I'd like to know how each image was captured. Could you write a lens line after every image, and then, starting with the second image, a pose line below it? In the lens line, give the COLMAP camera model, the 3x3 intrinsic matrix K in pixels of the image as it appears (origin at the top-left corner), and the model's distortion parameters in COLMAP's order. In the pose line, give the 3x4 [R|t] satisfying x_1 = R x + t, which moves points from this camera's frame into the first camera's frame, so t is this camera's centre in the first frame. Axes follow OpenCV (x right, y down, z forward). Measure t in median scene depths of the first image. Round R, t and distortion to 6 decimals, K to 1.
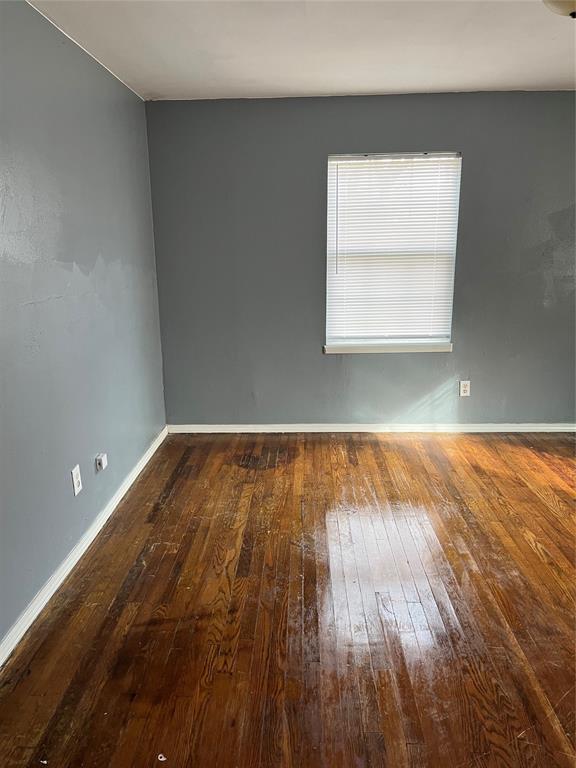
lens RADIAL K [[573.6, 0, 284.2], [0, 573.6, 382.2], [0, 0, 1]] dist [0.083418, -0.103534]
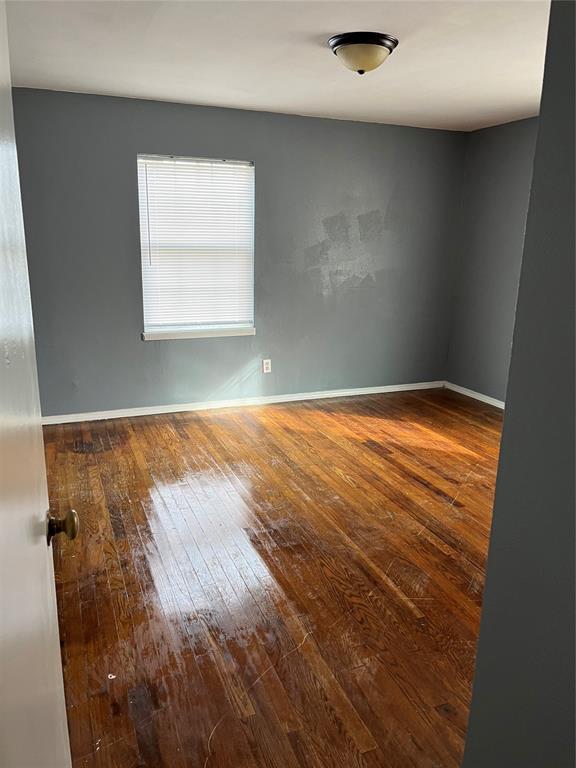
lens RADIAL K [[573.6, 0, 284.2], [0, 573.6, 382.2], [0, 0, 1]] dist [0.083418, -0.103534]
pose [[0.915838, -0.069512, 0.395485, -0.129601], [0.066144, 0.997564, 0.022164, 0.022375], [-0.396062, 0.005861, 0.918205, -0.087771]]
